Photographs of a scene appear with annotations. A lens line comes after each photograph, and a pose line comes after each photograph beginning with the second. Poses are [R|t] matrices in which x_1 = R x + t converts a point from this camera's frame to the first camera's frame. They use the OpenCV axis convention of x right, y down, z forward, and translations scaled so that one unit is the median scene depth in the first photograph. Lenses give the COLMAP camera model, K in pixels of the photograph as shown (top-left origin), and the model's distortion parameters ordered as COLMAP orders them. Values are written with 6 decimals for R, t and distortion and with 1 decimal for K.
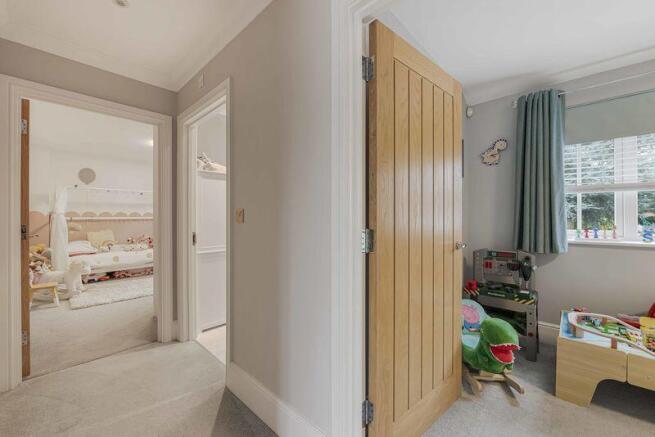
lens RADIAL K [[260.0, 0, 329.1], [0, 260.0, 219.0], [0, 0, 1]] dist [-0.015501, -0.000044]
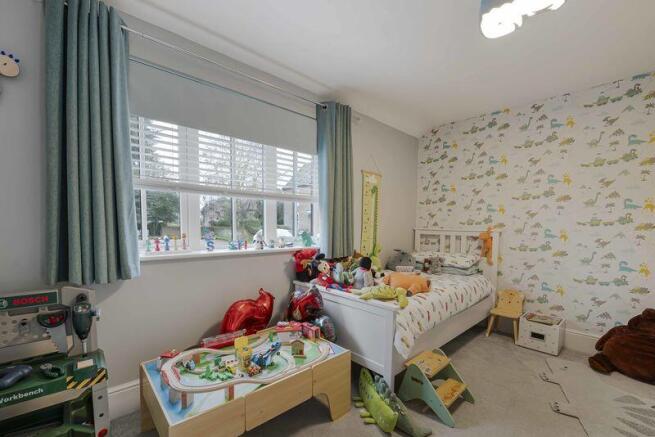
lens RADIAL K [[282.0, 0, 327.0], [0, 282.0, 241.5], [0, 0, 1]] dist [-0.001943, -0.000314]
pose [[0.083045, -0.048298, 0.995375, 0.266235], [0.002740, 0.998832, 0.048237, 0.008265], [-0.996542, -0.001279, 0.083080, 0.512767]]
